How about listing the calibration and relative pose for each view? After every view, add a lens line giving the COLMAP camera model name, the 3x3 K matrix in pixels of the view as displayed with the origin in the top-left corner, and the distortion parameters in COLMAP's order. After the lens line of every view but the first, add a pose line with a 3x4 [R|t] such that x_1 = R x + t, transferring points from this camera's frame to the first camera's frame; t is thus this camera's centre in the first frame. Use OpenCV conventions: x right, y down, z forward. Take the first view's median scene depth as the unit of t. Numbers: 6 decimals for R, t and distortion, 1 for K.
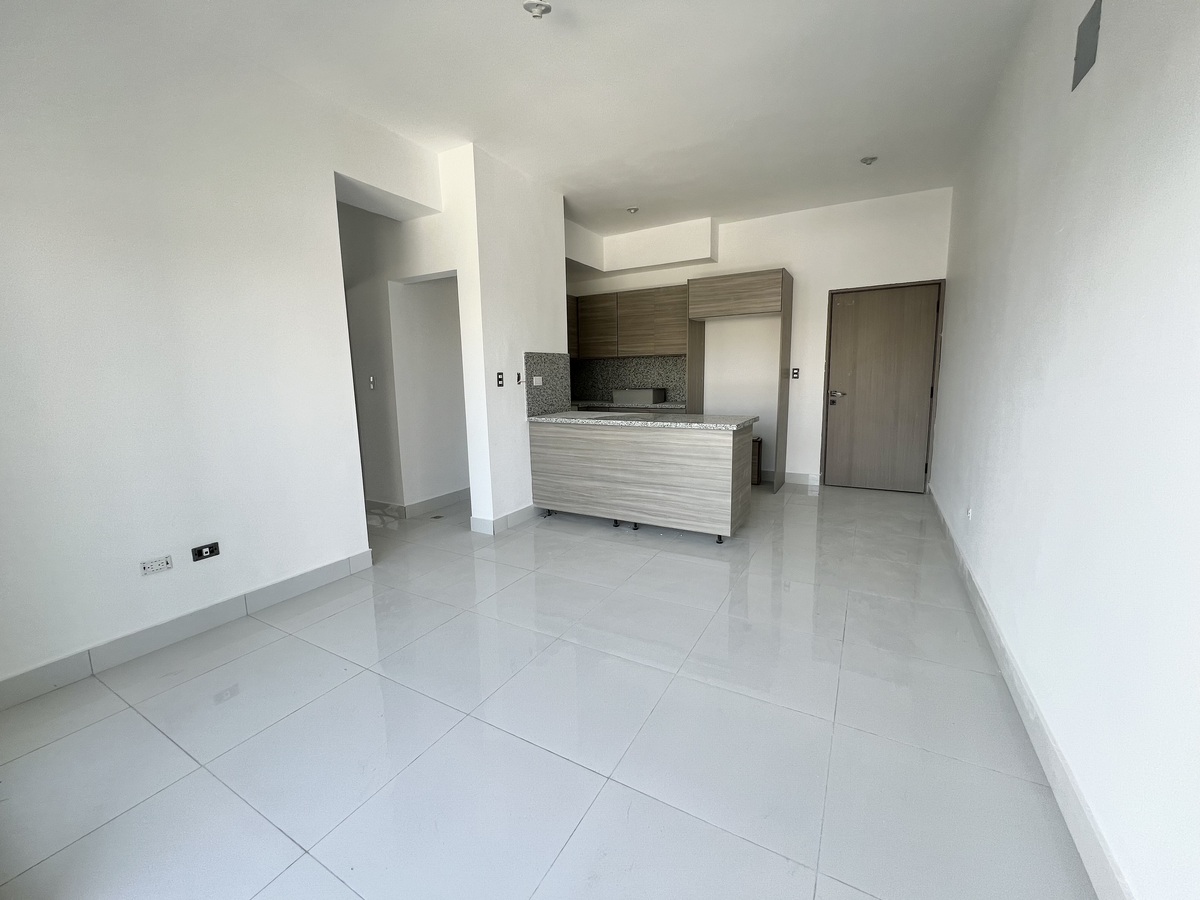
lens RADIAL K [[480.1, 0, 596.5], [0, 480.1, 445.7], [0, 0, 1]] dist [-0.008147, 0.001884]
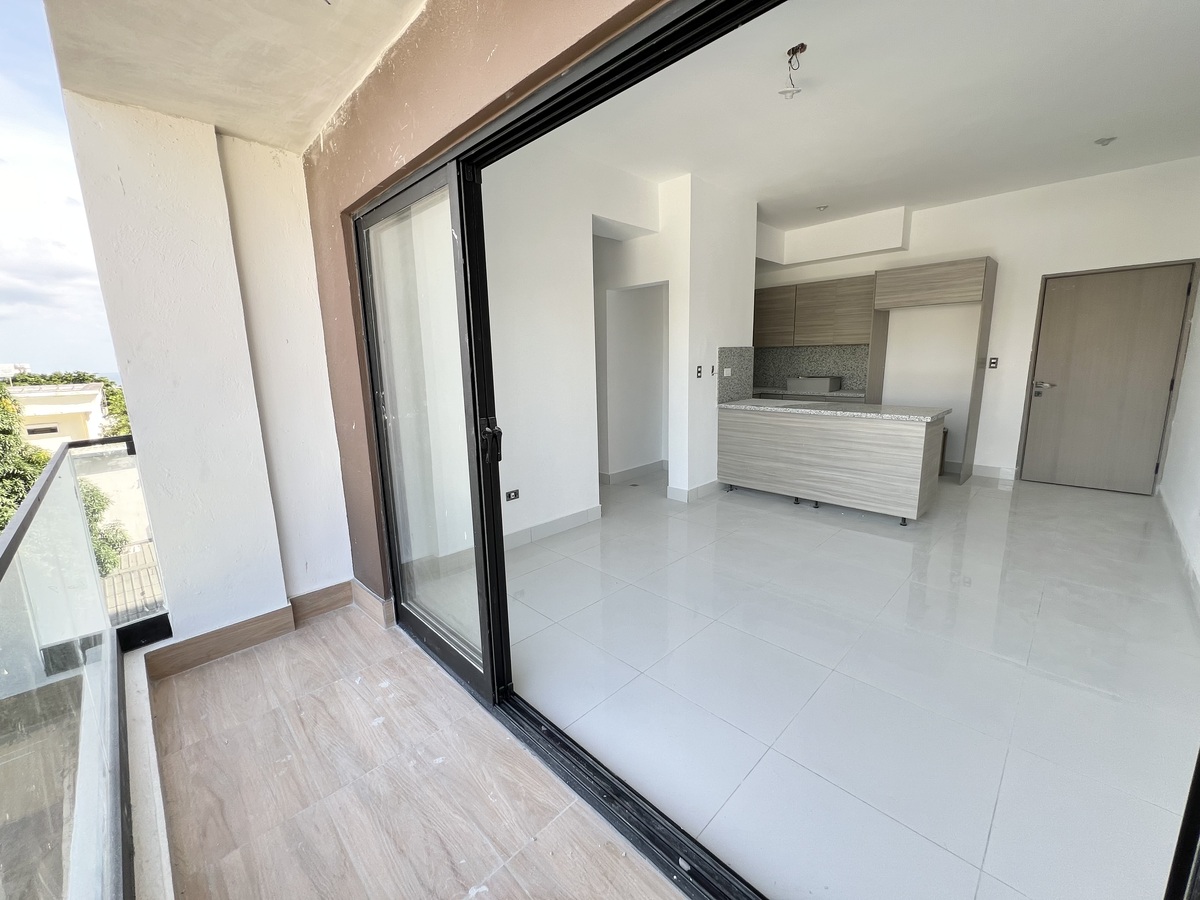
lens RADIAL K [[480.1, 0, 594.7], [0, 480.1, 446.7], [0, 0, 1]] dist [-0.008147, 0.001884]
pose [[0.960709, 0.045079, -0.273871, -0.104288], [-0.032862, 0.998256, 0.049036, -0.003422], [0.275604, -0.038109, 0.960515, -0.185808]]
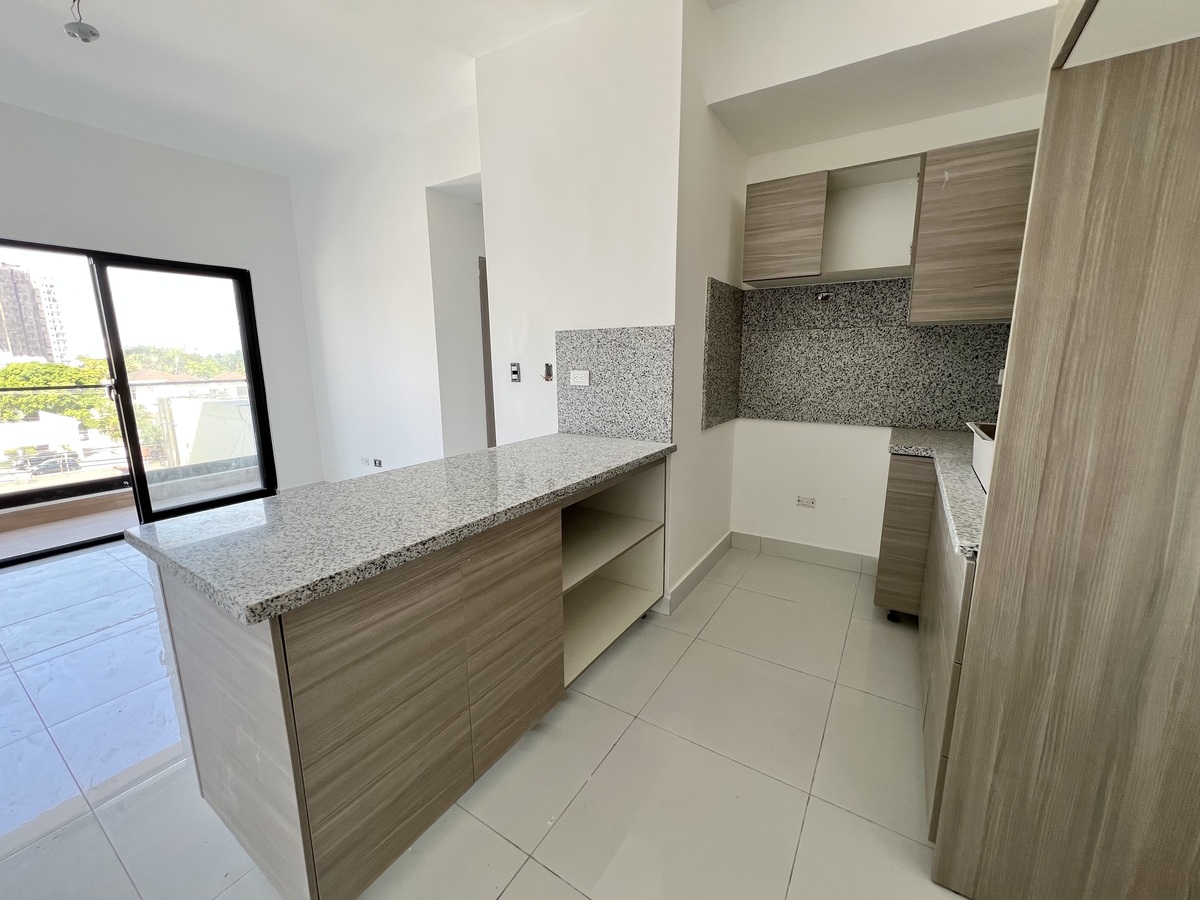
lens RADIAL K [[480.1, 0, 600.6], [0, 480.1, 445.0], [0, 0, 1]] dist [-0.008147, 0.001884]
pose [[-0.052978, 0.203085, -0.977727, 0.473679], [-0.137003, 0.968365, 0.208564, -0.179821], [0.989153, 0.145001, -0.023478, 1.038864]]
